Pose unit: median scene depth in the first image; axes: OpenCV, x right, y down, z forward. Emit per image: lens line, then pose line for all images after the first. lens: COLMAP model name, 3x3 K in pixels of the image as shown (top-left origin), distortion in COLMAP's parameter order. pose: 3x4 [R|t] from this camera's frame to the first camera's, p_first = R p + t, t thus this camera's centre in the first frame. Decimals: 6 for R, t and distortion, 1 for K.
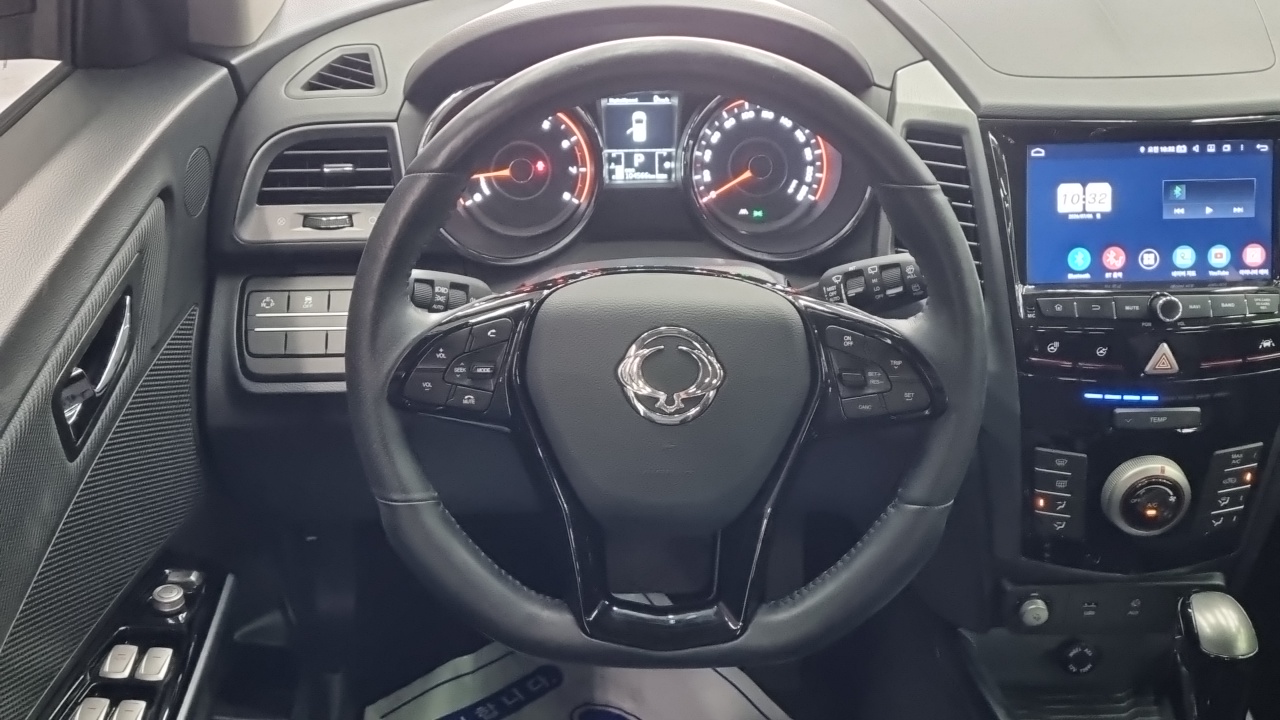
lens RADIAL K [[1380.3, 0, 623.0], [0, 1380.3, 341.5], [0, 0, 1]] dist [0.038483, 0.000000]
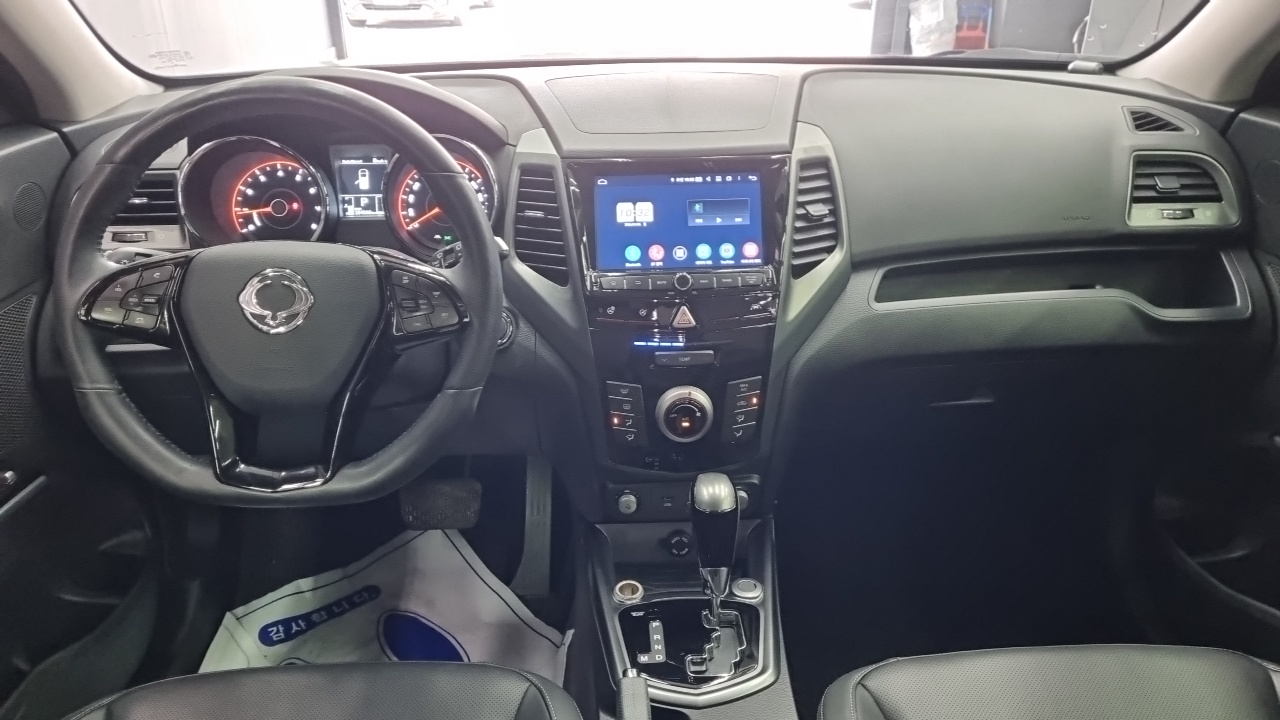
lens RADIAL K [[993.6, 0, 644.3], [0, 993.6, 363.6], [0, 0, 1]] dist [0.042235, -0.006838]
pose [[0.999902, -0.012896, 0.005451, 0.323469], [0.013311, 0.996328, -0.084575, 0.143722], [-0.004340, 0.084639, 0.996402, -0.047992]]
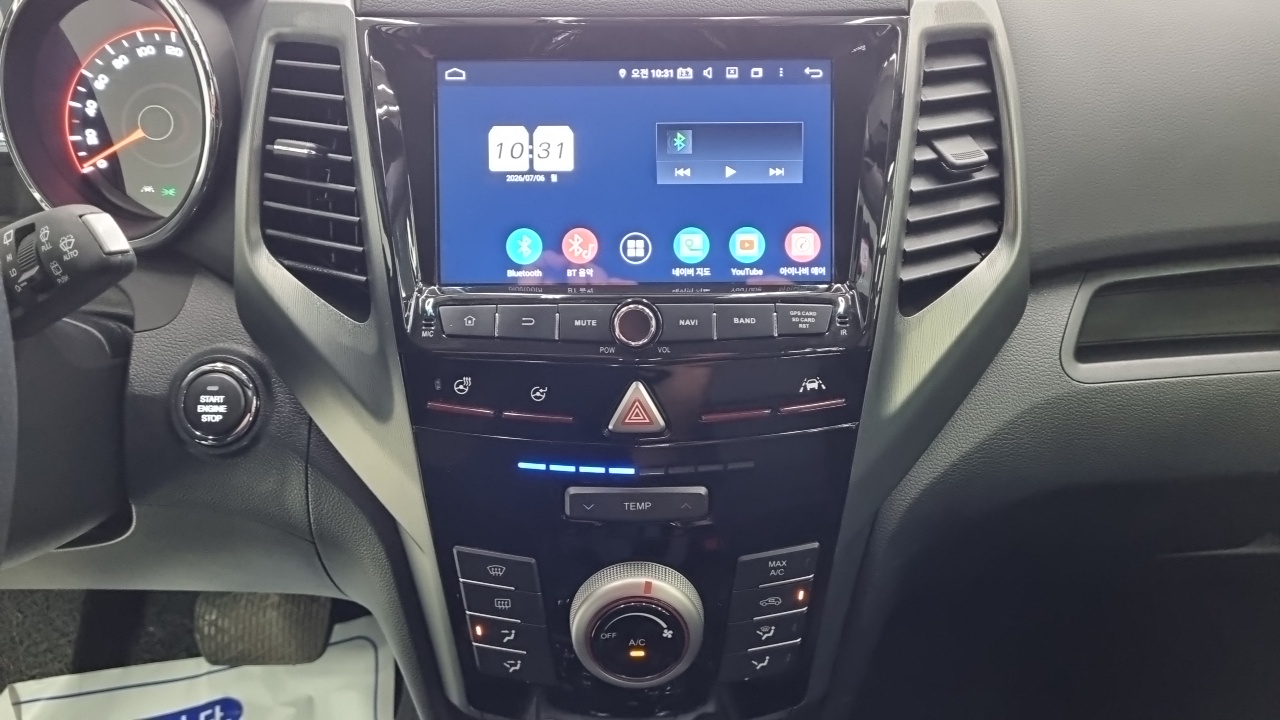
lens RADIAL K [[1006.1, 0, 634.0], [0, 1006.1, 348.8], [0, 0, 1]] dist [0.028938, -0.026262]
pose [[0.999594, 0.013620, -0.025019, 0.378494], [-0.014409, 0.999397, -0.031596, 0.000671], [0.024573, 0.031944, 0.999188, 0.529418]]
